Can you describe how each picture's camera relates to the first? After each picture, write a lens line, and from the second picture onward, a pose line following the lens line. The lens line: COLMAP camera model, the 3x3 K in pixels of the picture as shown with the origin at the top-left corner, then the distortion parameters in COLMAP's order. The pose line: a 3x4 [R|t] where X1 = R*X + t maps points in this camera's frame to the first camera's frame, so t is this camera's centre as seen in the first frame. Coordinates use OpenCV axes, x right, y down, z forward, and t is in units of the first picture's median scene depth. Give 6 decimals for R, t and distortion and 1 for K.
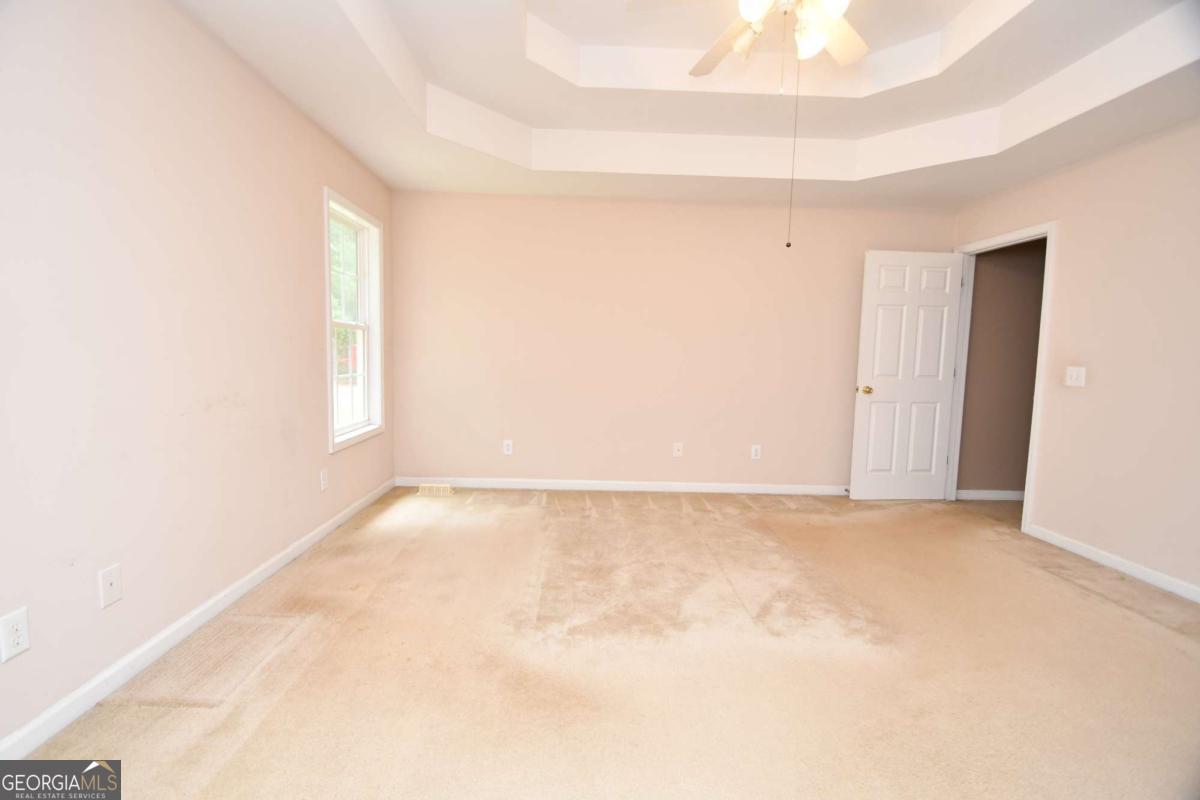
lens RADIAL K [[529.3, 0, 587.9], [0, 529.3, 394.8], [0, 0, 1]] dist [0.026316, -0.015048]
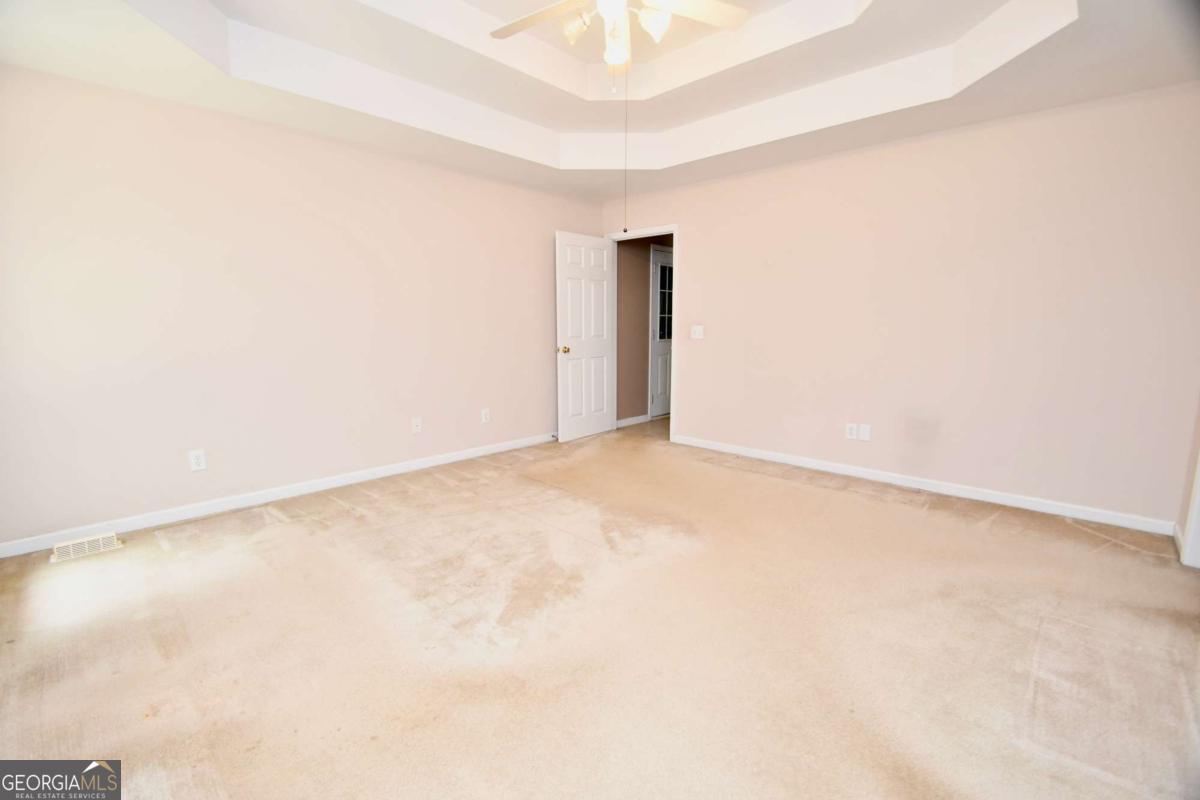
lens RADIAL K [[529.3, 0, 587.9], [0, 529.3, 394.8], [0, 0, 1]] dist [0.026316, -0.015048]
pose [[0.716046, -0.121252, 0.687442, -0.287651], [0.074424, 0.992446, 0.097529, -0.022954], [-0.694074, -0.018673, 0.719661, 0.117869]]
